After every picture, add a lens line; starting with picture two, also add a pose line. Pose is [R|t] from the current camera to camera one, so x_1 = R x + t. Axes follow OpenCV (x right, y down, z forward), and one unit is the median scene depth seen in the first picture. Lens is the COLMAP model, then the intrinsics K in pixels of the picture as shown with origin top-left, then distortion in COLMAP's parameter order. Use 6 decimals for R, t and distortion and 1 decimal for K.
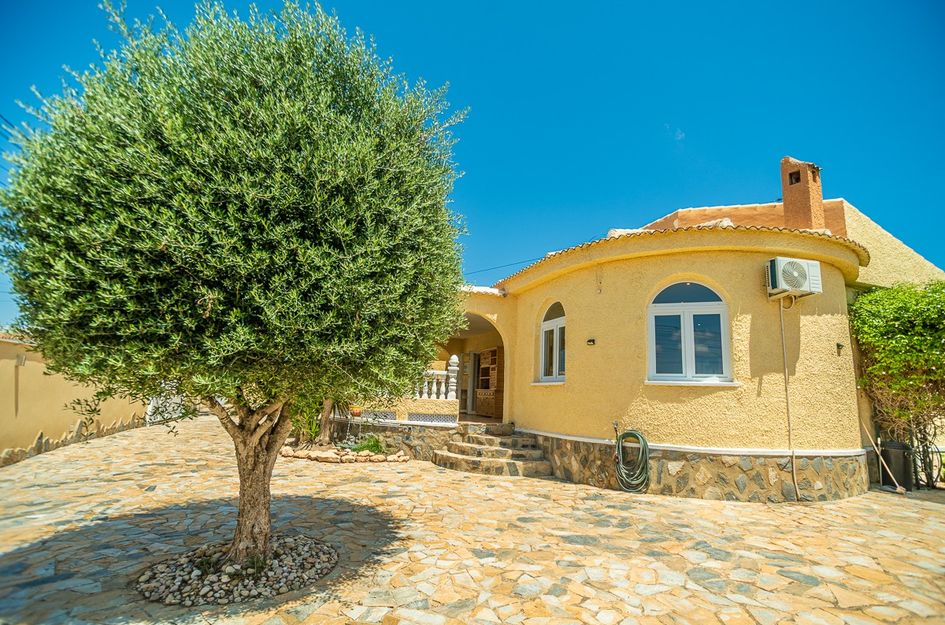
lens RADIAL K [[474.0, 0, 472.5], [0, 474.0, 312.5], [0, 0, 1]] dist [-0.079721, 0.045048]
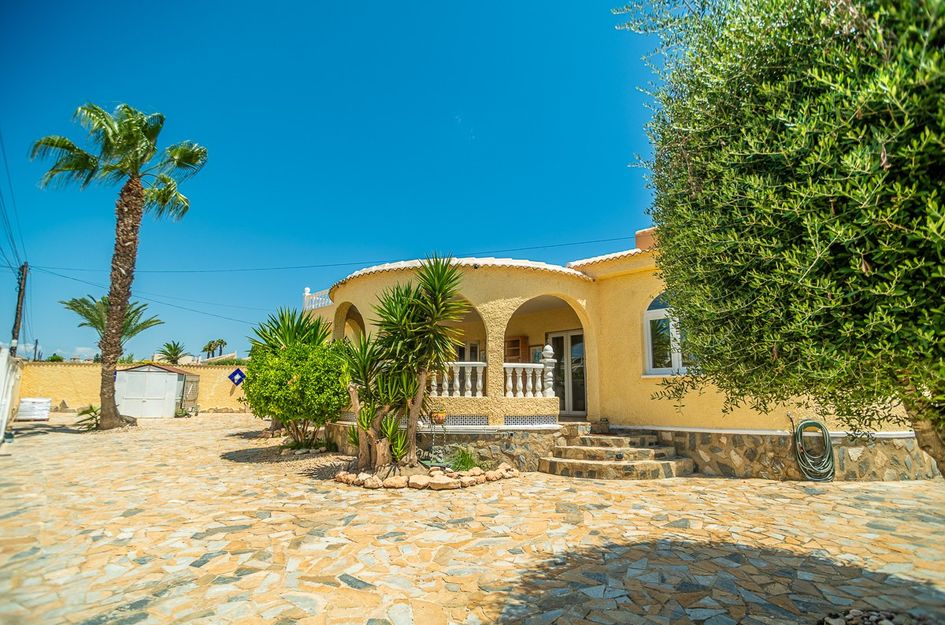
lens RADIAL K [[474.0, 0, 472.5], [0, 474.0, 312.5], [0, 0, 1]] dist [-0.079721, 0.045048]
pose [[0.912953, 0.033303, 0.406704, -0.584825], [-0.041485, 0.999075, 0.011313, 0.030351], [-0.405951, -0.027200, 0.913490, 0.311562]]
